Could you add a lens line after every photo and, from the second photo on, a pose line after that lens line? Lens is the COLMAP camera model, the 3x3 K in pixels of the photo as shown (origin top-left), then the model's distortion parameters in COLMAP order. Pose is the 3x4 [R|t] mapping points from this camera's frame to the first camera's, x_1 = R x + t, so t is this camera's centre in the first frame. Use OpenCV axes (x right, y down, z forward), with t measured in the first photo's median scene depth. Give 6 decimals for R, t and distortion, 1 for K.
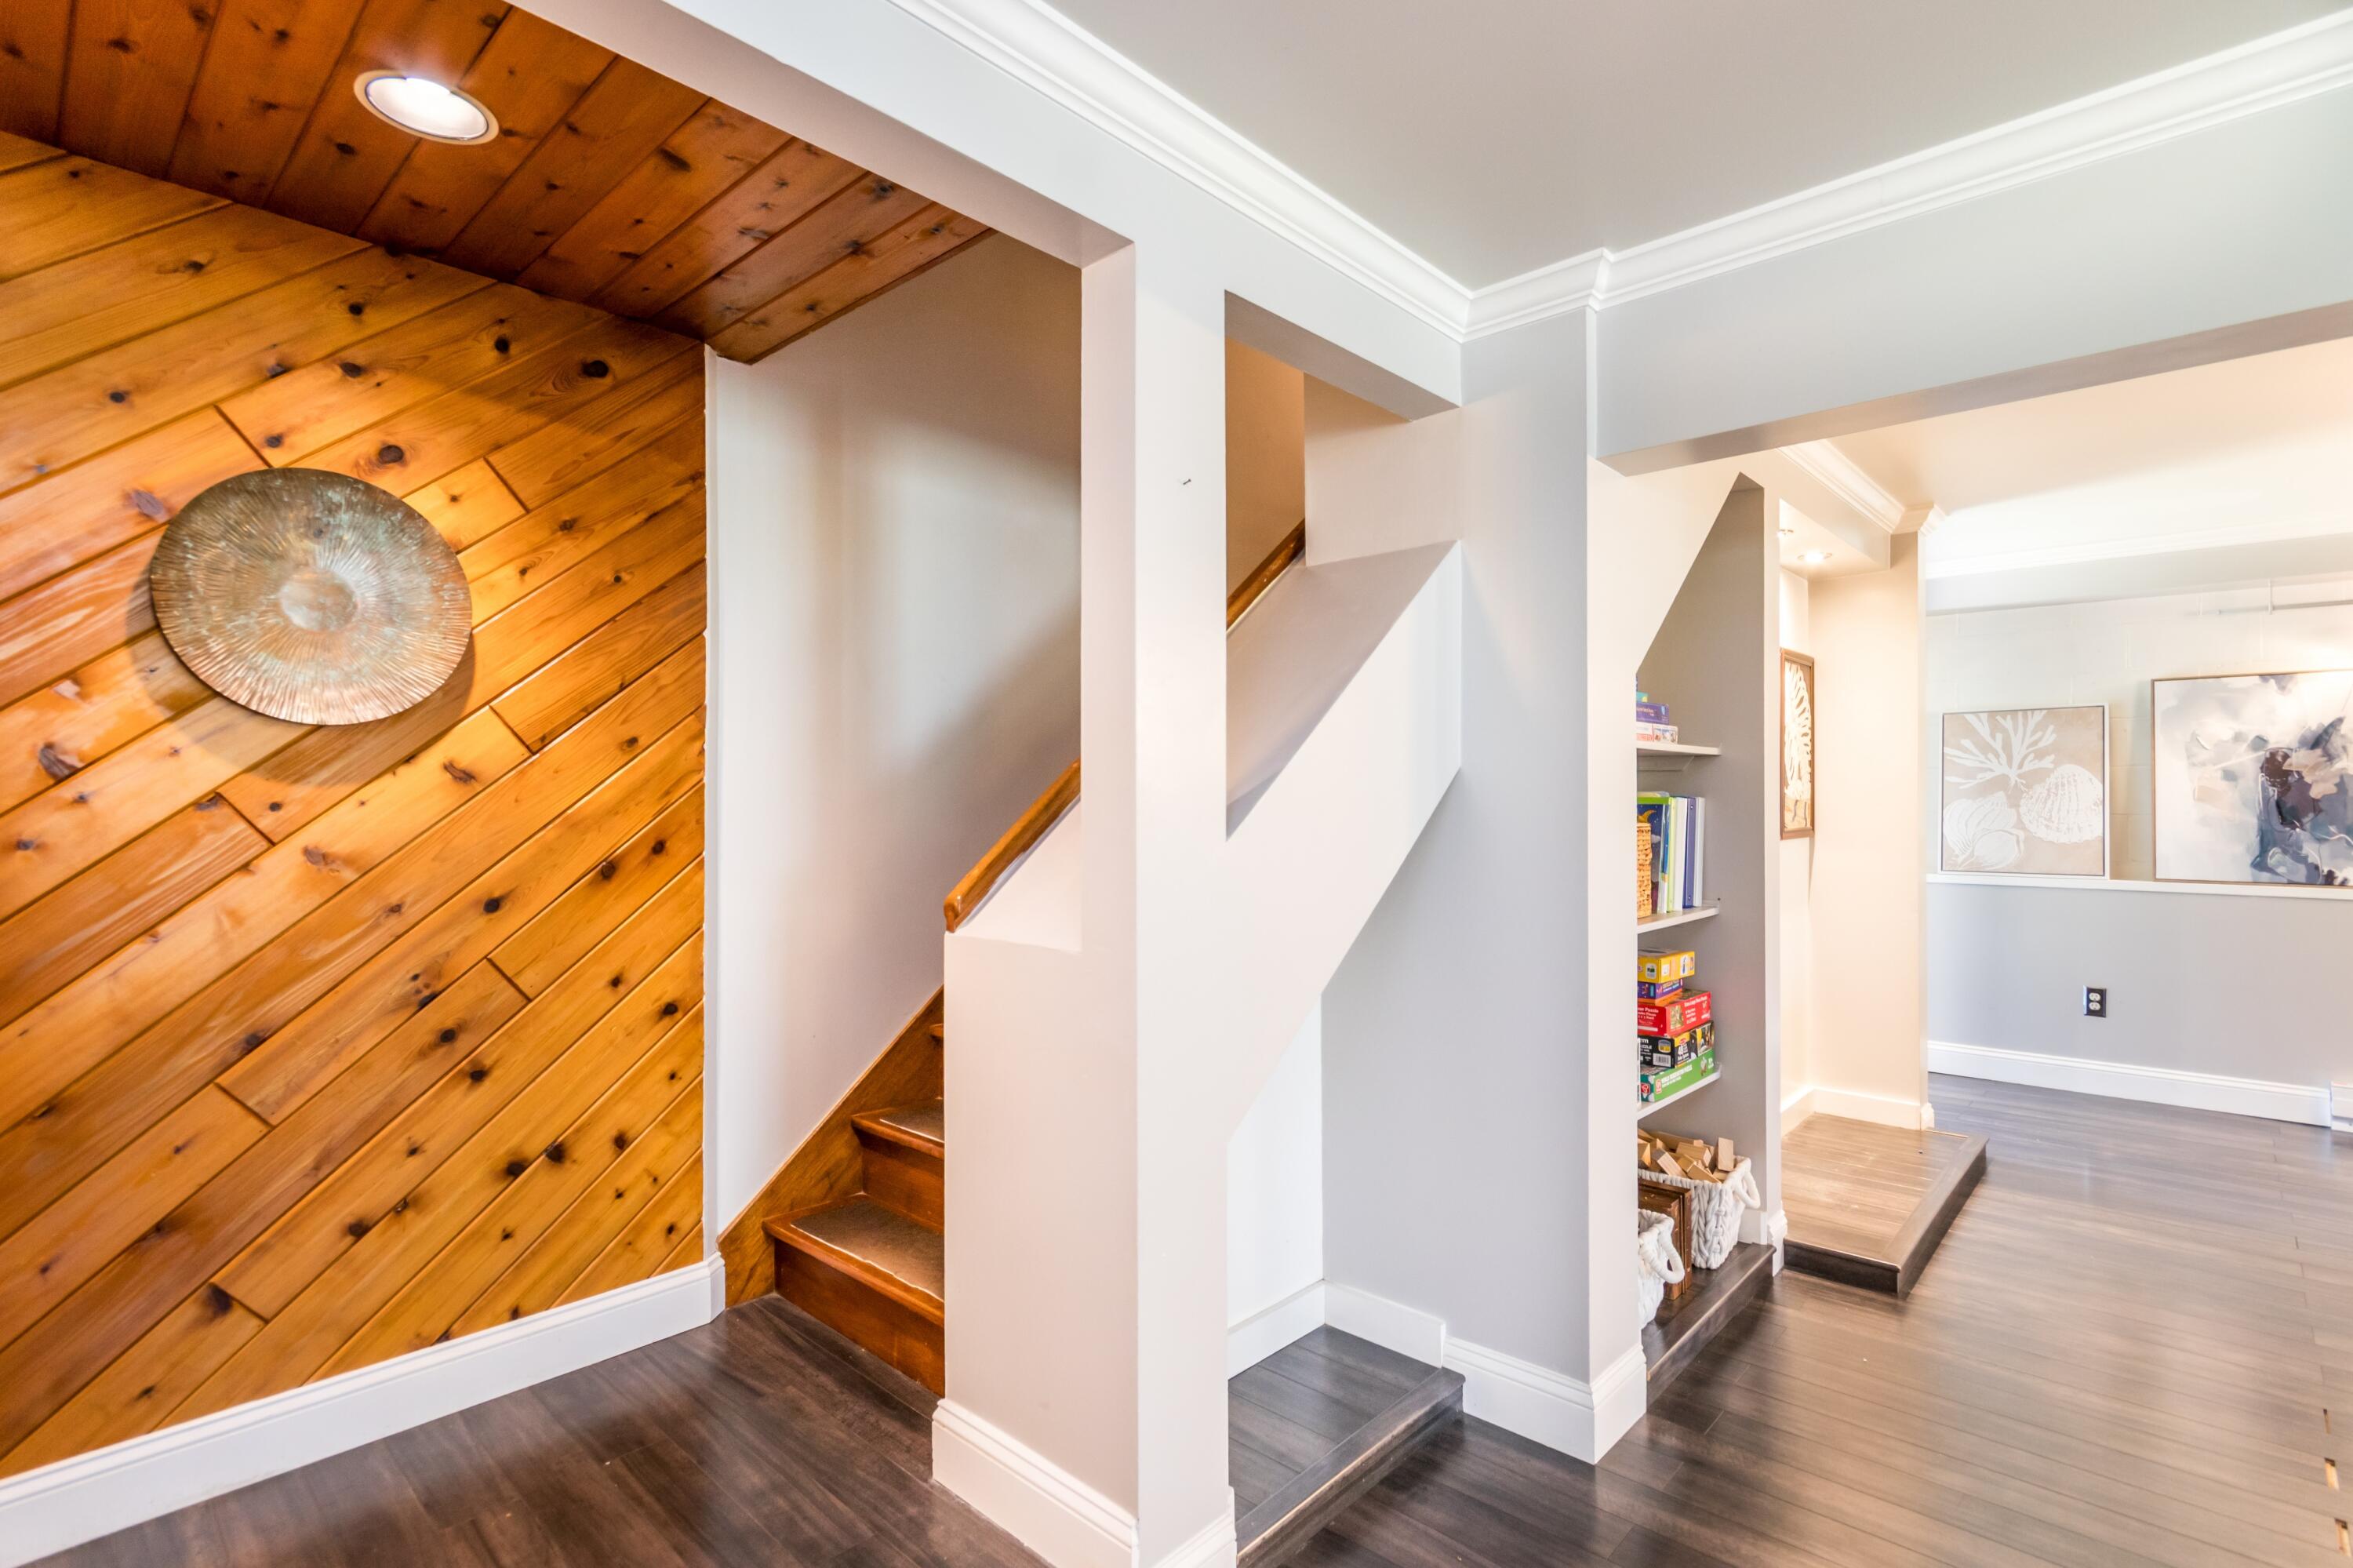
lens RADIAL K [[1128.8, 0, 1171.9], [0, 1128.8, 794.7], [0, 0, 1]] dist [0.006866, 0.001147]
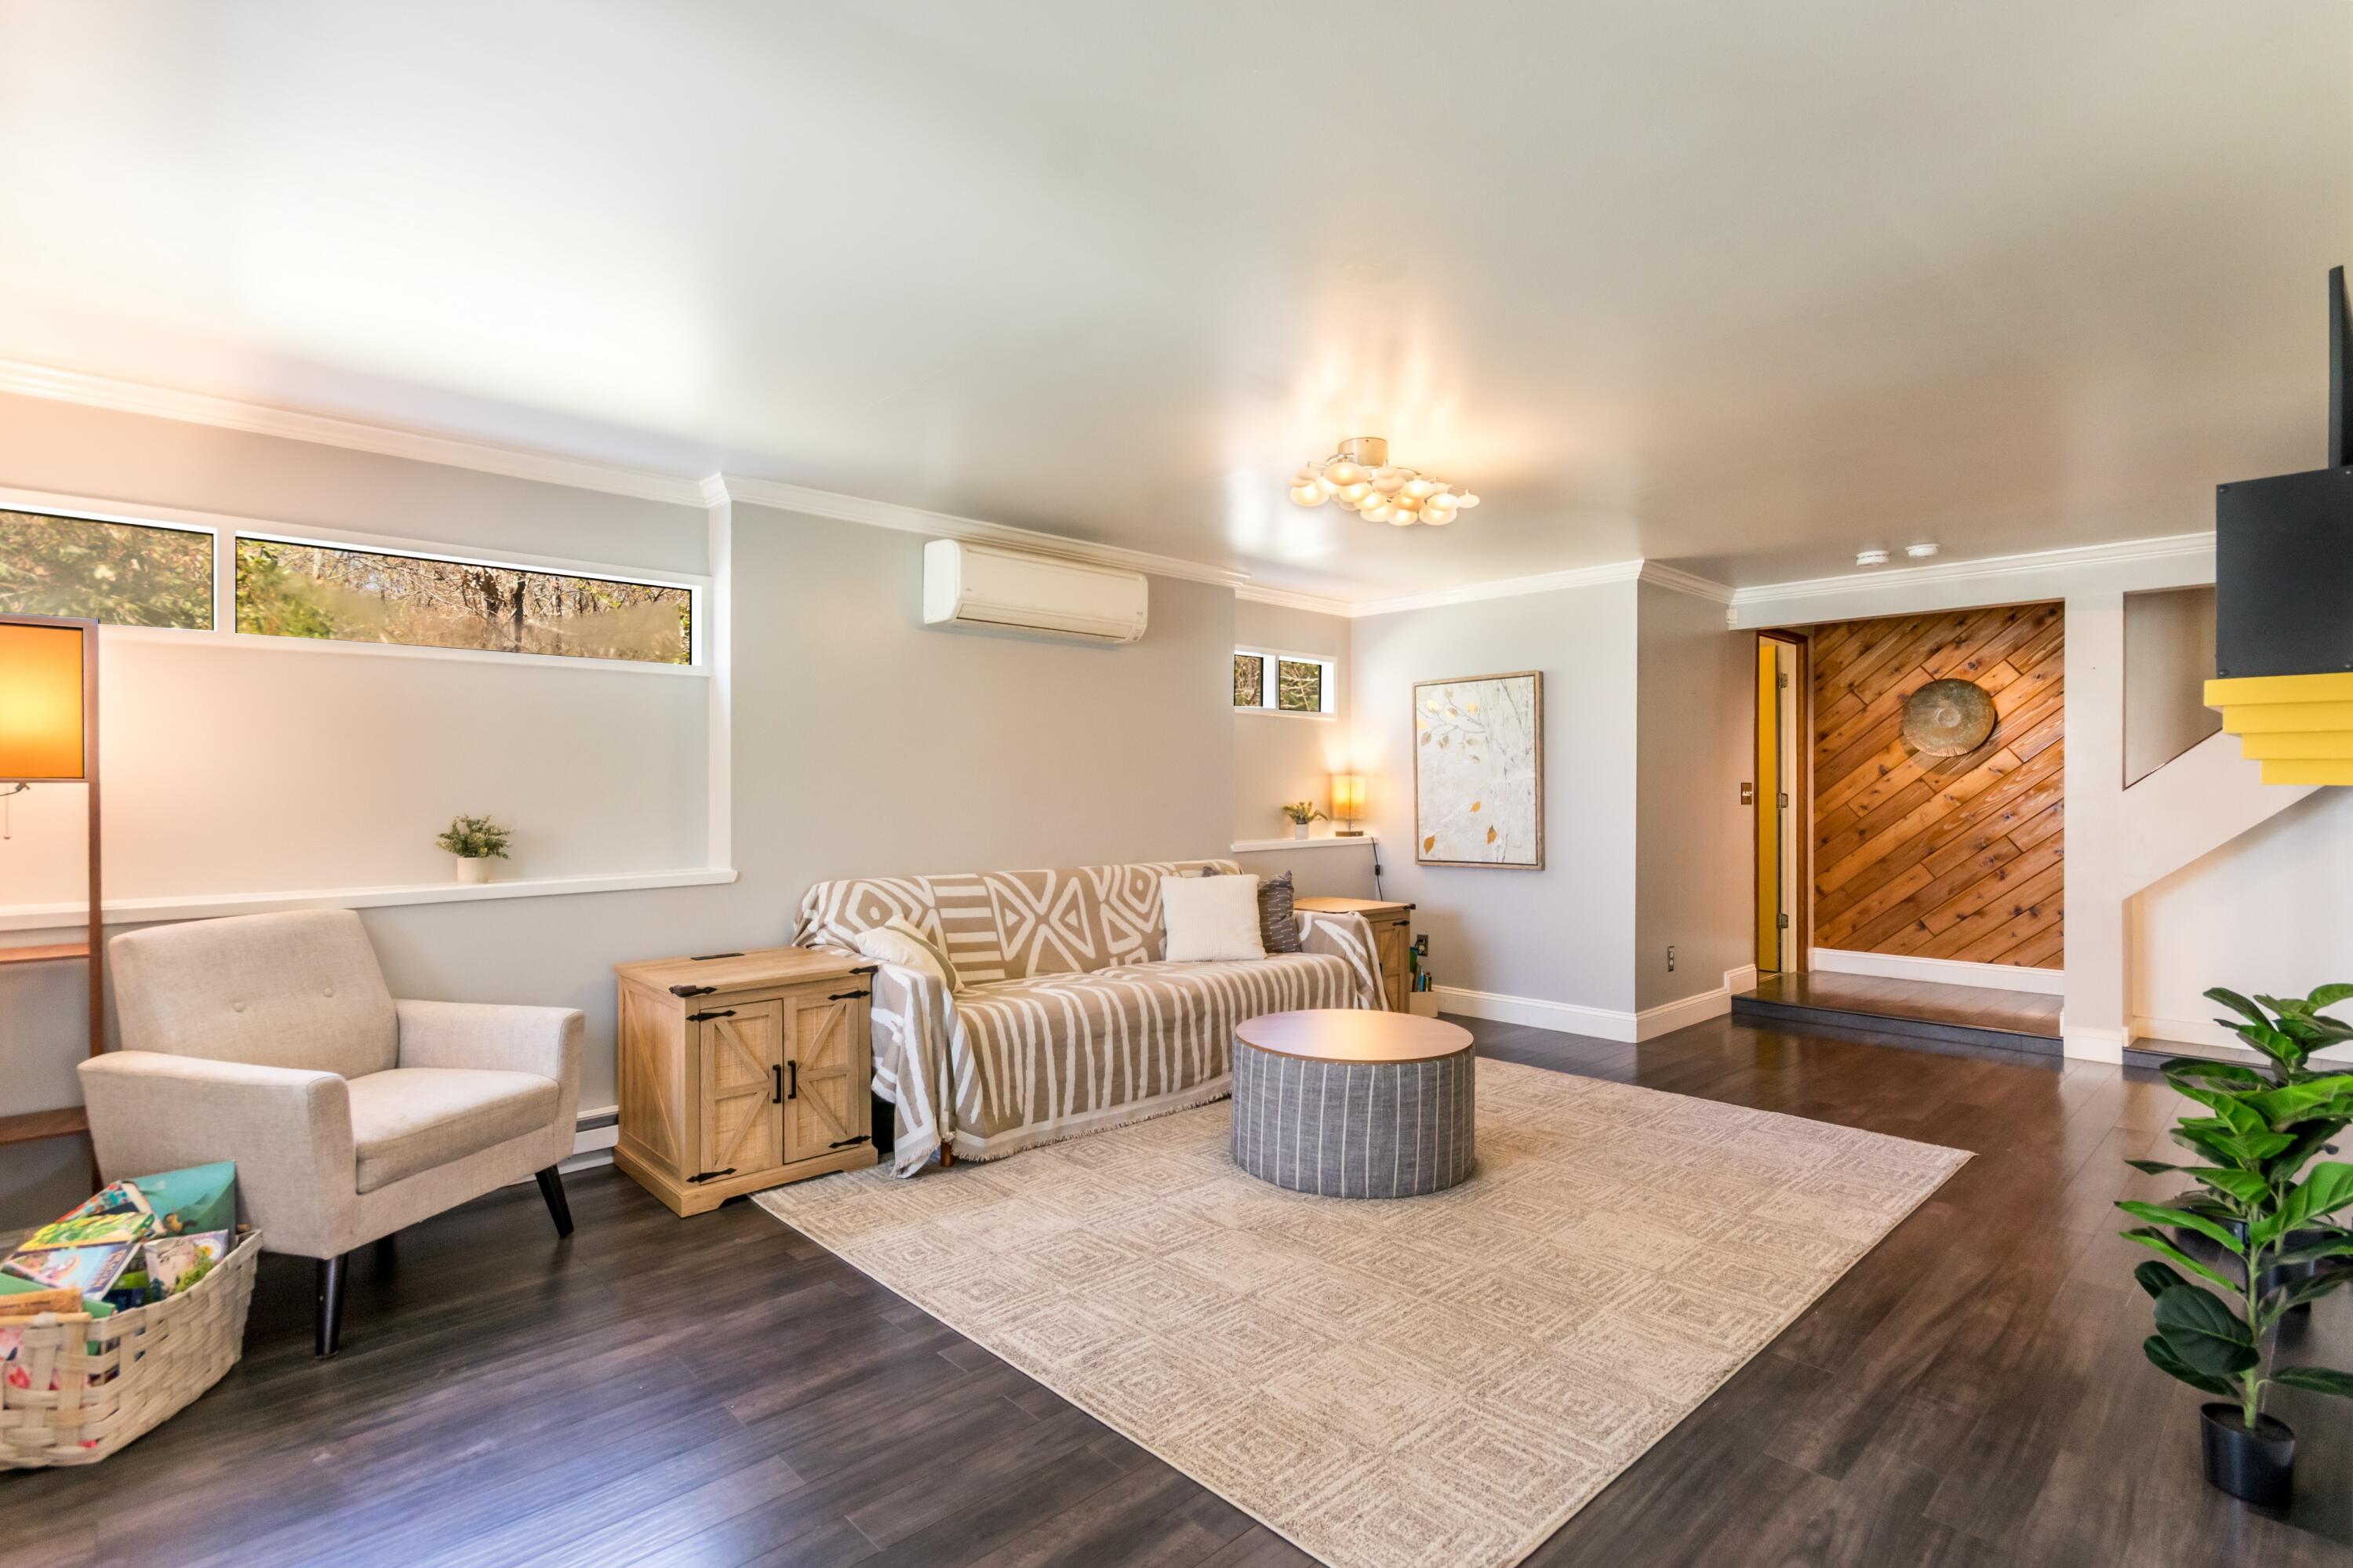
lens RADIAL K [[1128.8, 0, 1172.6], [0, 1128.8, 787.2], [0, 0, 1]] dist [0.006866, 0.001147]
pose [[-0.053115, 0.001419, -0.998587, 2.673875], [0.005469, 0.999984, 0.001130, 0.010011], [0.998573, -0.005401, -0.053122, -1.070747]]
